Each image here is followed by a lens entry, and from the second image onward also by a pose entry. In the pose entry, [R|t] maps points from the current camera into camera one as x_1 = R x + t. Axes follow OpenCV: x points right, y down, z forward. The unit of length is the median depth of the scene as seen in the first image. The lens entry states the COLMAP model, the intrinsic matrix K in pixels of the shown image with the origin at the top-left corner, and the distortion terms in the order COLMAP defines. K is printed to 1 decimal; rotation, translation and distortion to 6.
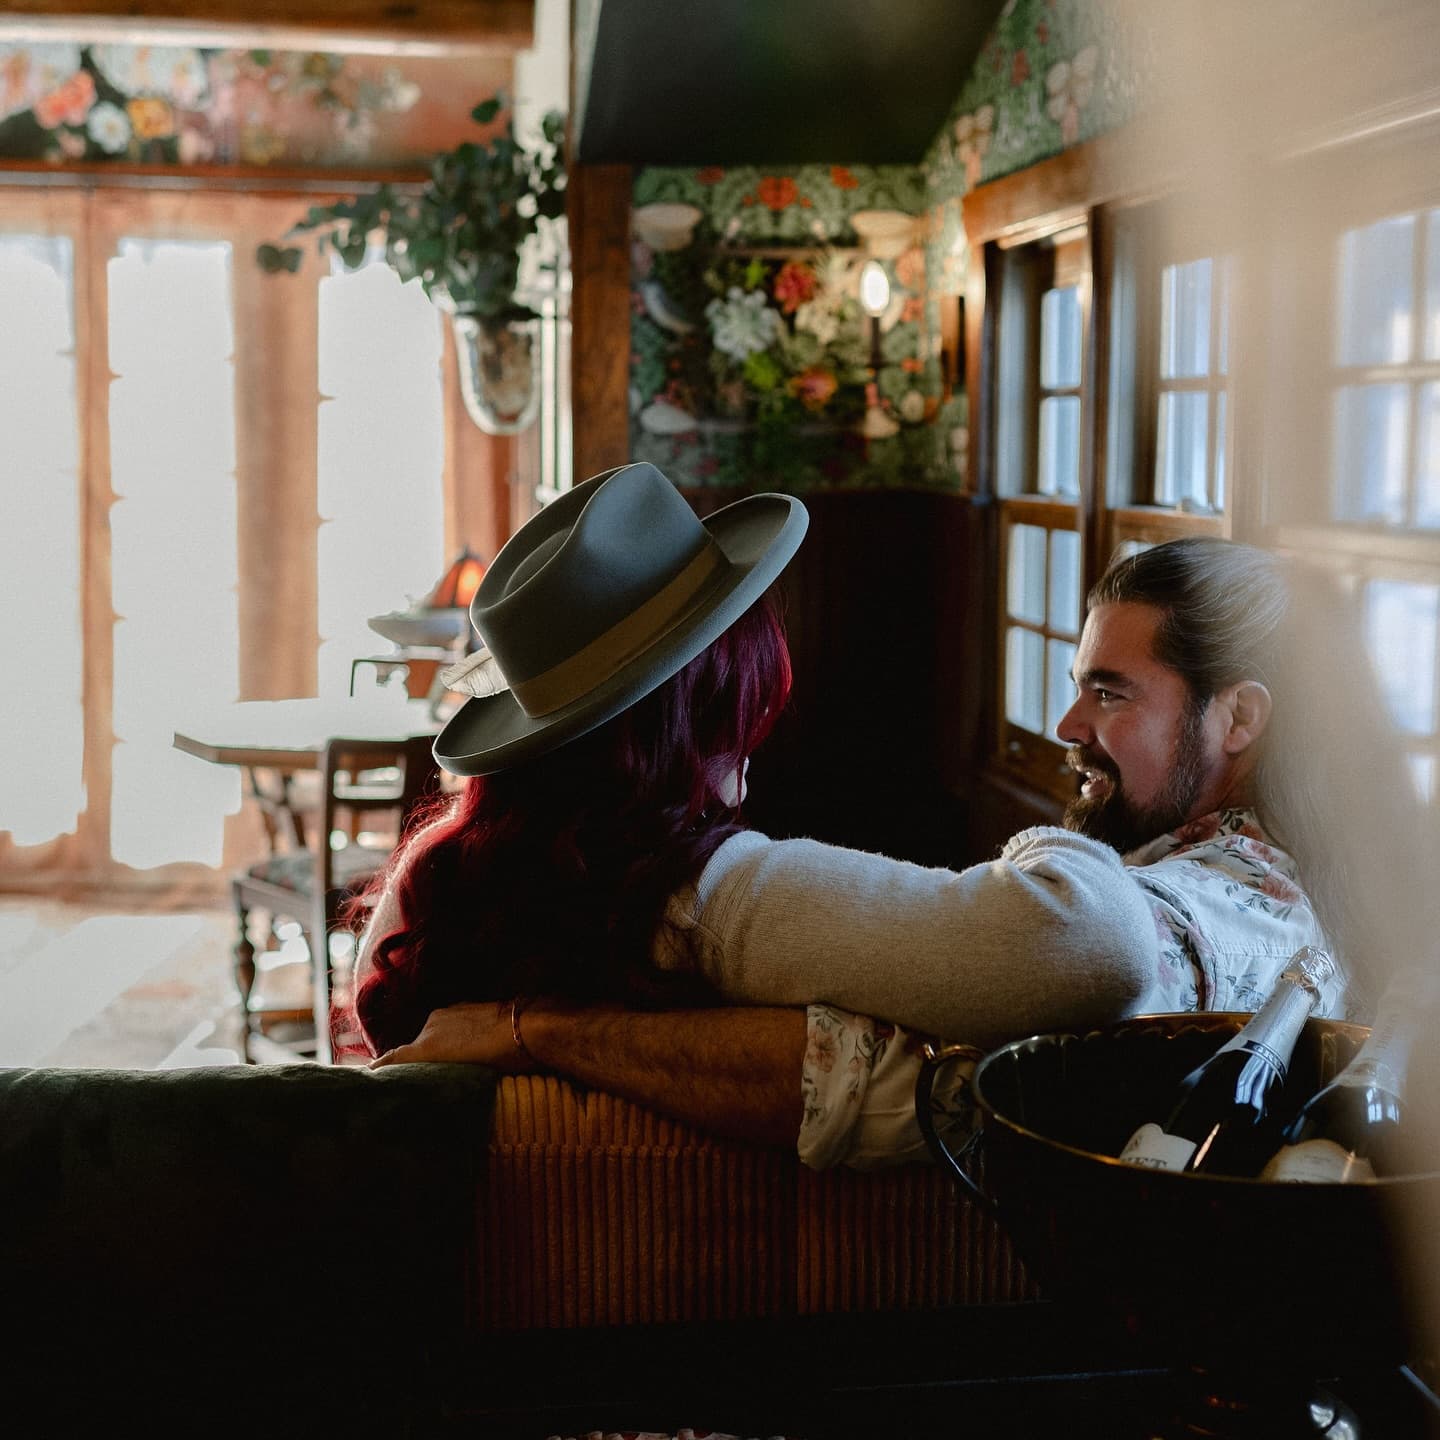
lens RADIAL K [[2498.4, 0, 720.0], [0, 2498.4, 720.0], [0, 0, 1]] dist [-0.009207, 0.081487]
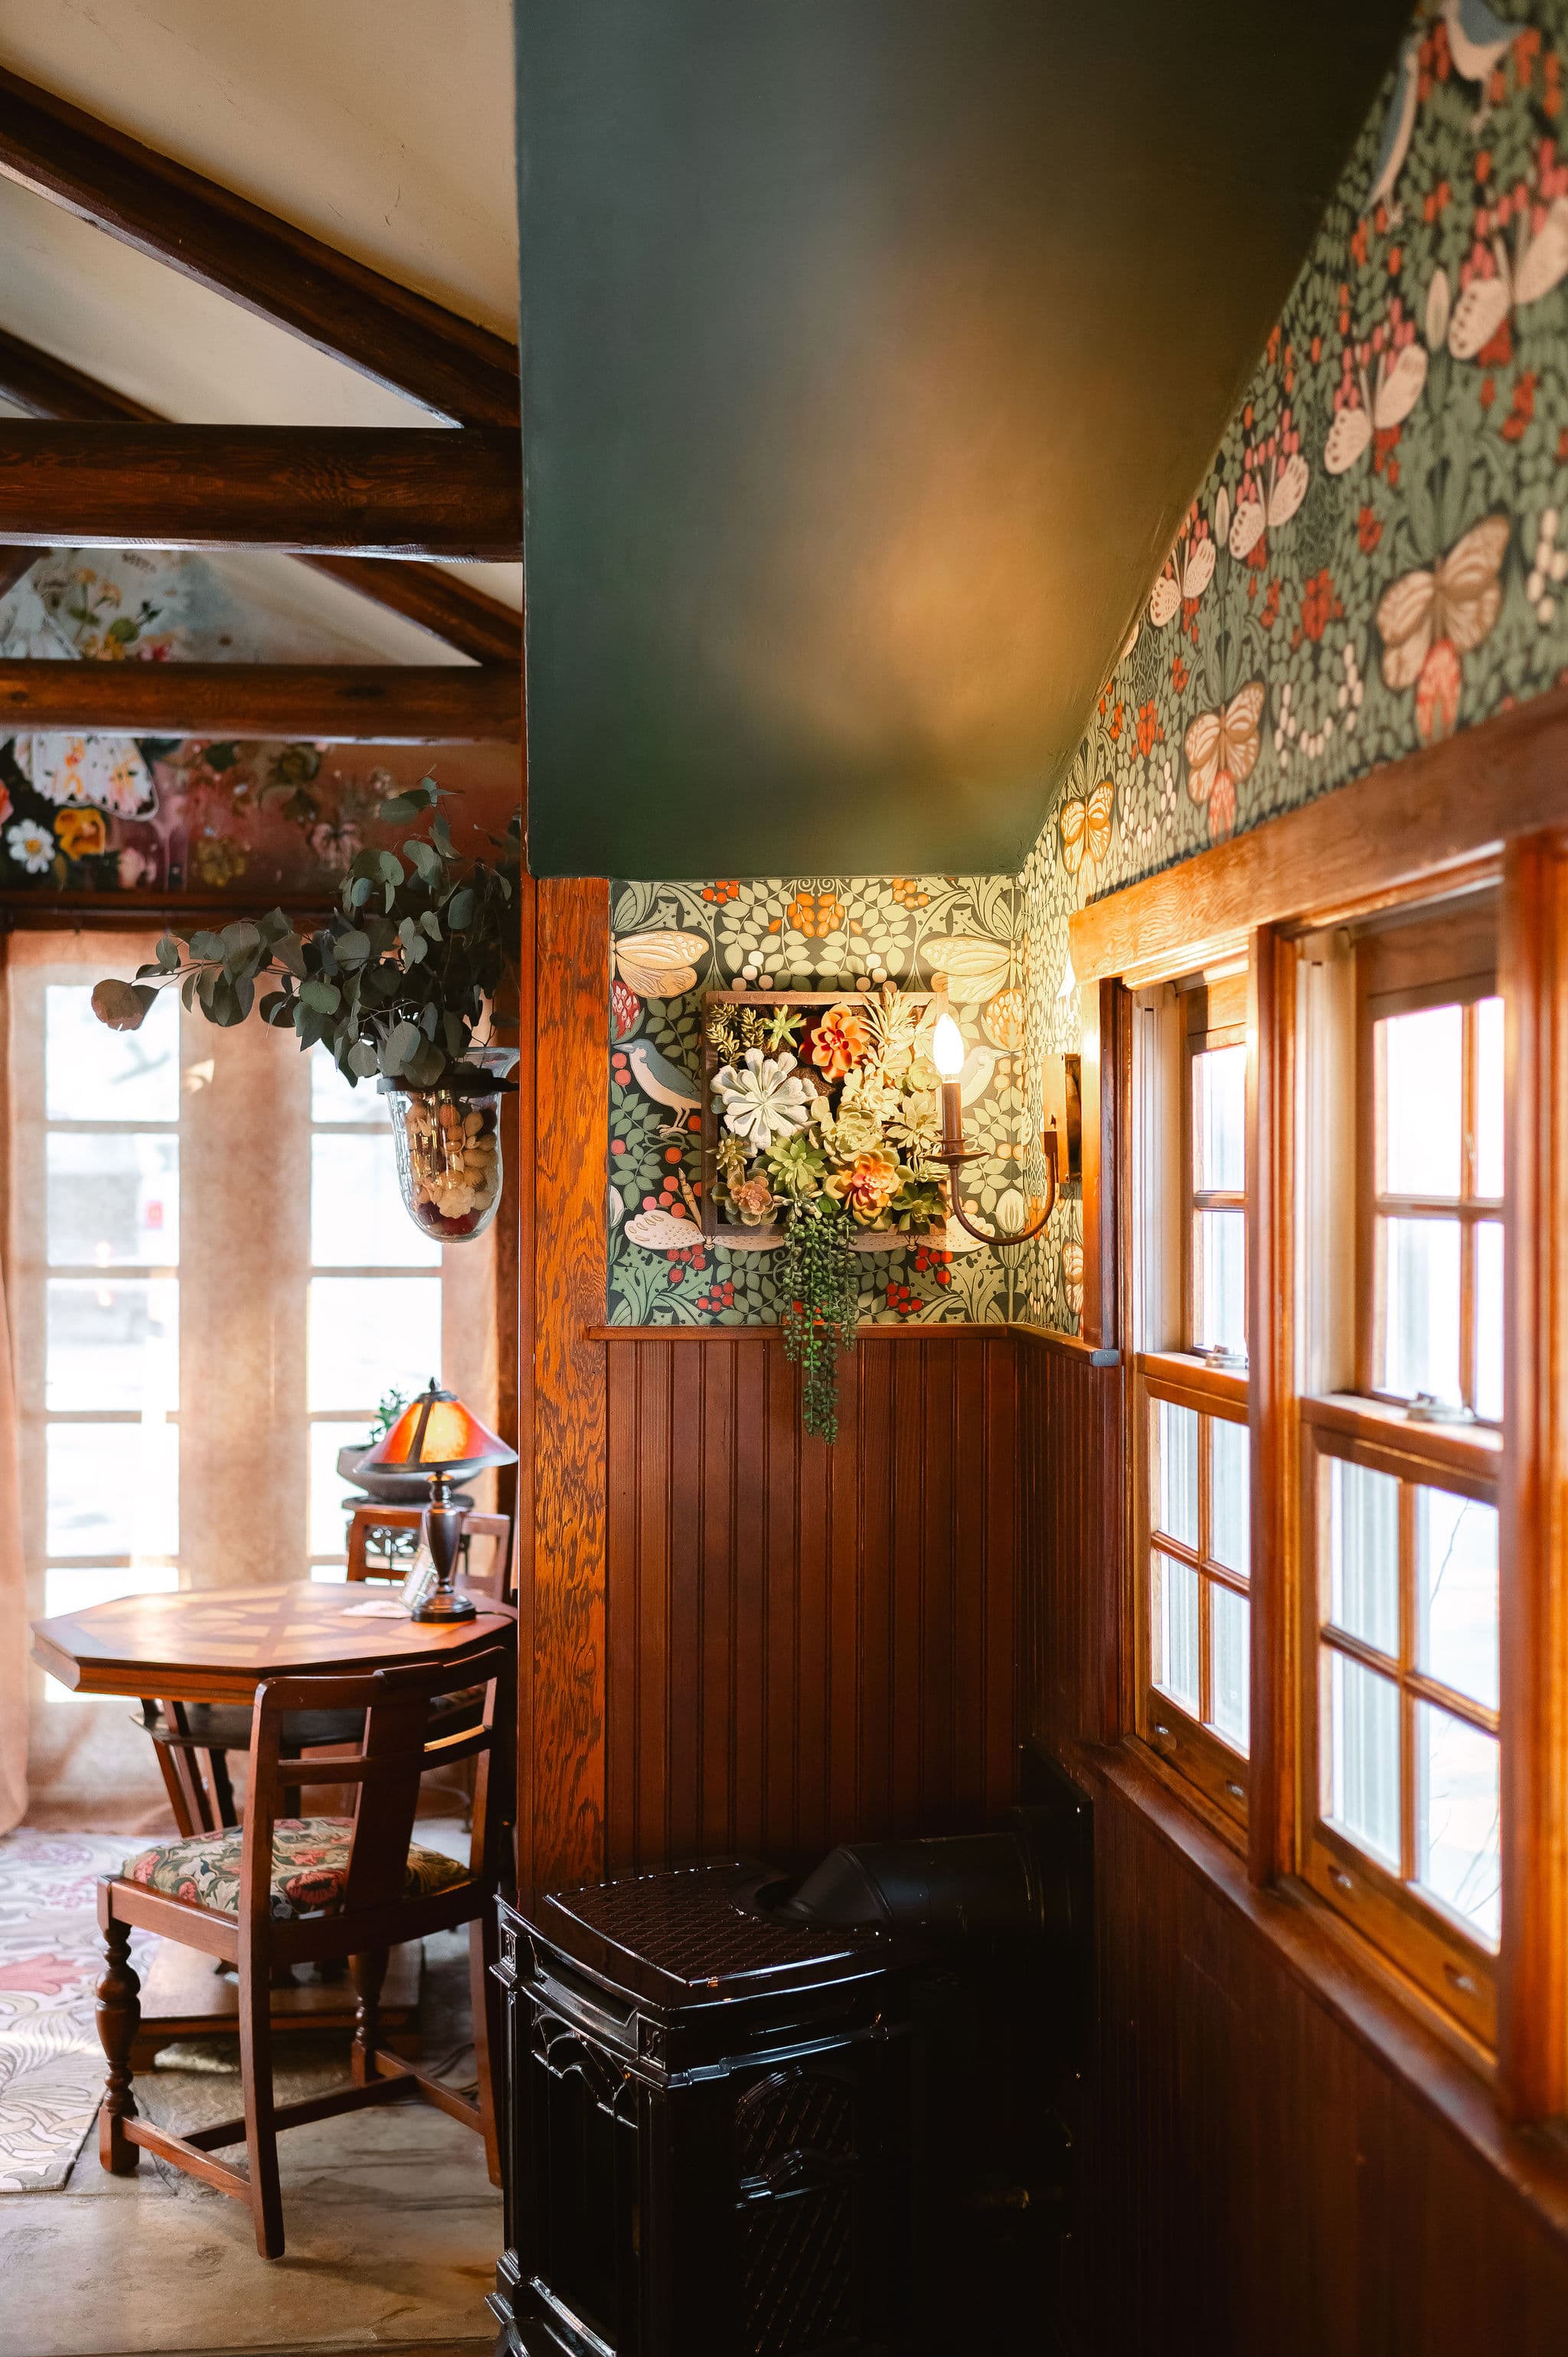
lens RADIAL K [[2460.2, 0, 784.0], [0, 2460.2, 1178.5], [0, 0, 1]] dist [0.001060, -0.010735]
pose [[0.998824, -0.007712, -0.047863, 0.047161], [0.002764, 0.994719, -0.102596, -0.064320], [0.048401, 0.102344, 0.993571, 0.310828]]
